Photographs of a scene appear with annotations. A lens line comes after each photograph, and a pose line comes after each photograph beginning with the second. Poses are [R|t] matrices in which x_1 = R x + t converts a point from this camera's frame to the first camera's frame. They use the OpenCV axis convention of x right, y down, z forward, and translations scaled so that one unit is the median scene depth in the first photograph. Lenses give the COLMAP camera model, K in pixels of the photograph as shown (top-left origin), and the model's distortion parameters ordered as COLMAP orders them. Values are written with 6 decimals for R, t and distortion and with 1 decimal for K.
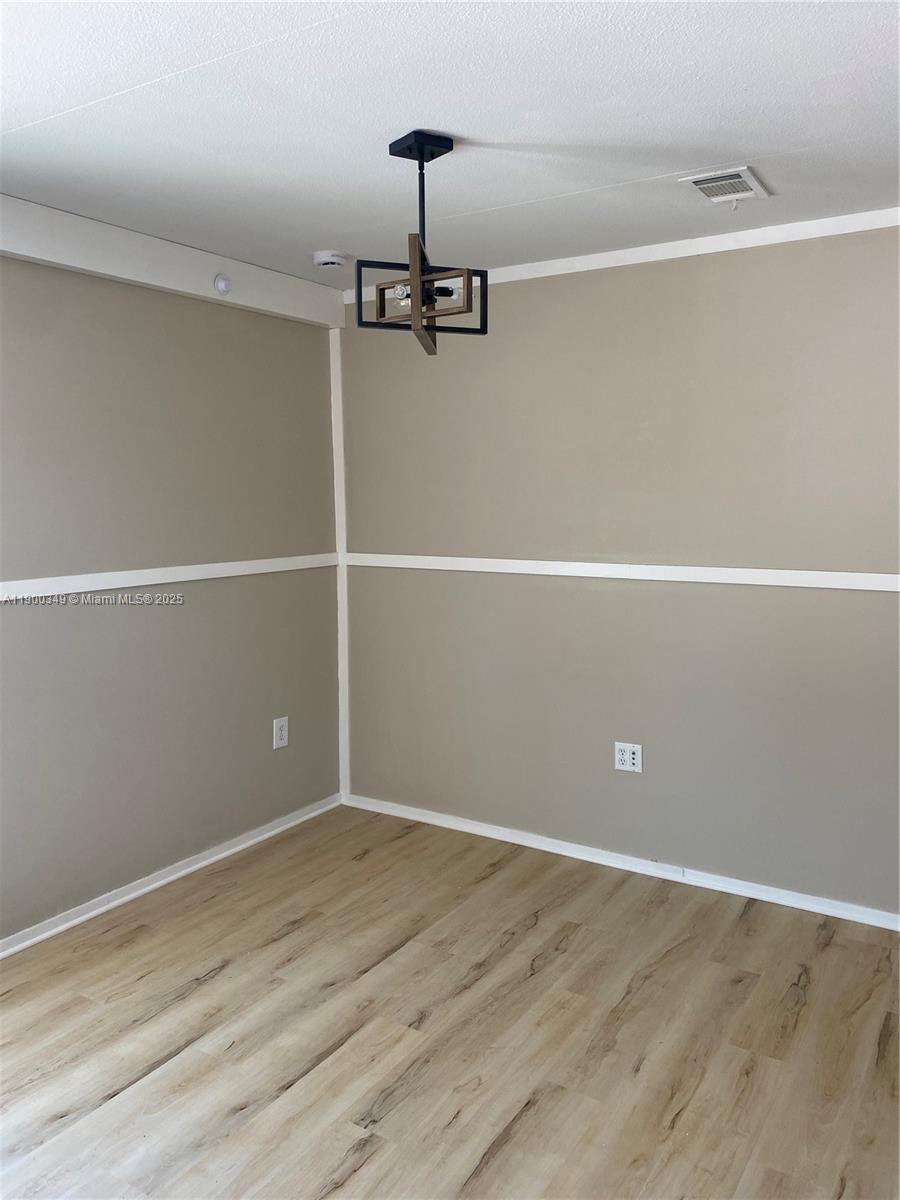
lens RADIAL K [[909.4, 0, 447.4], [0, 909.4, 592.8], [0, 0, 1]] dist [0.038077, -0.034947]
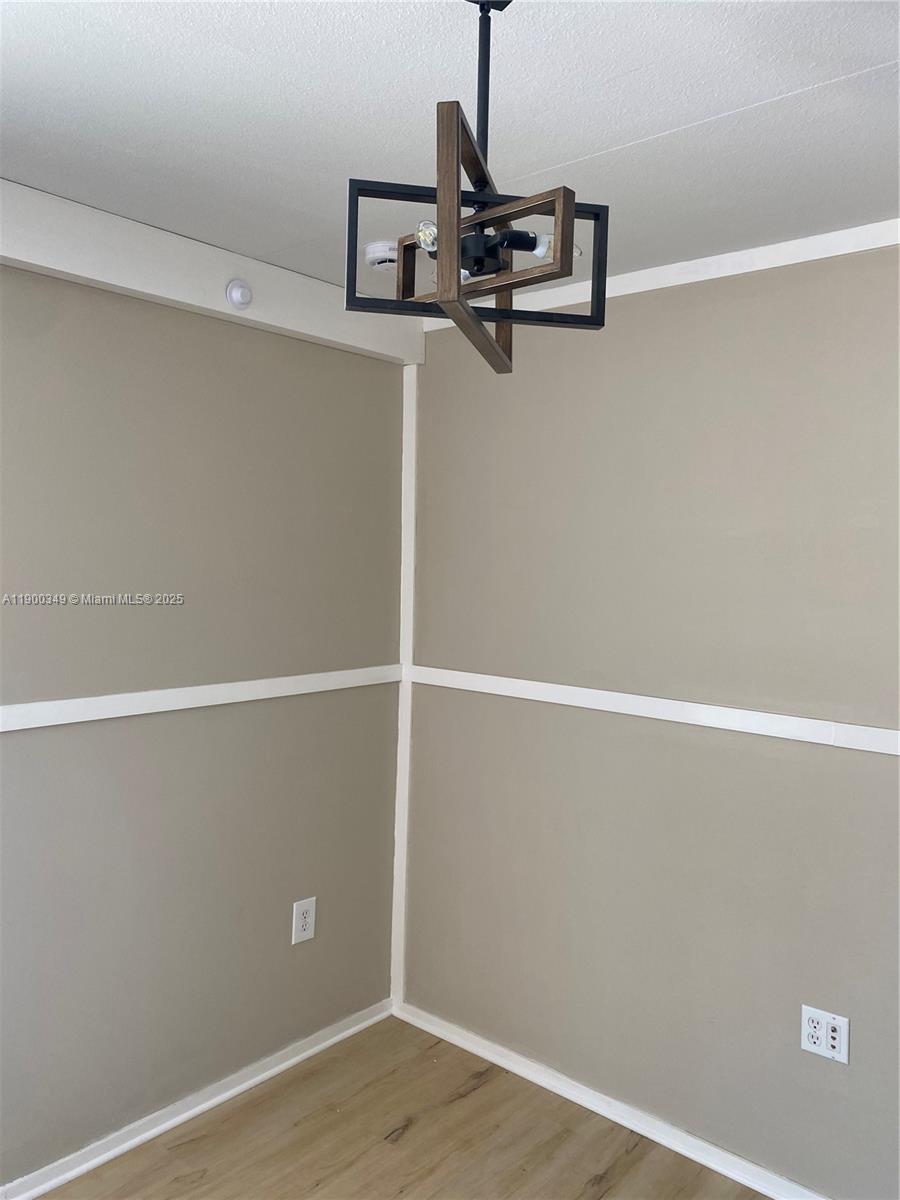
lens RADIAL K [[909.4, 0, 457.6], [0, 909.4, 602.5], [0, 0, 1]] dist [0.038077, -0.034947]
pose [[0.990321, 0.035820, -0.134094, 0.024449], [-0.043875, 0.997375, -0.057601, -0.063058], [0.131679, 0.062927, 0.989293, 0.324343]]
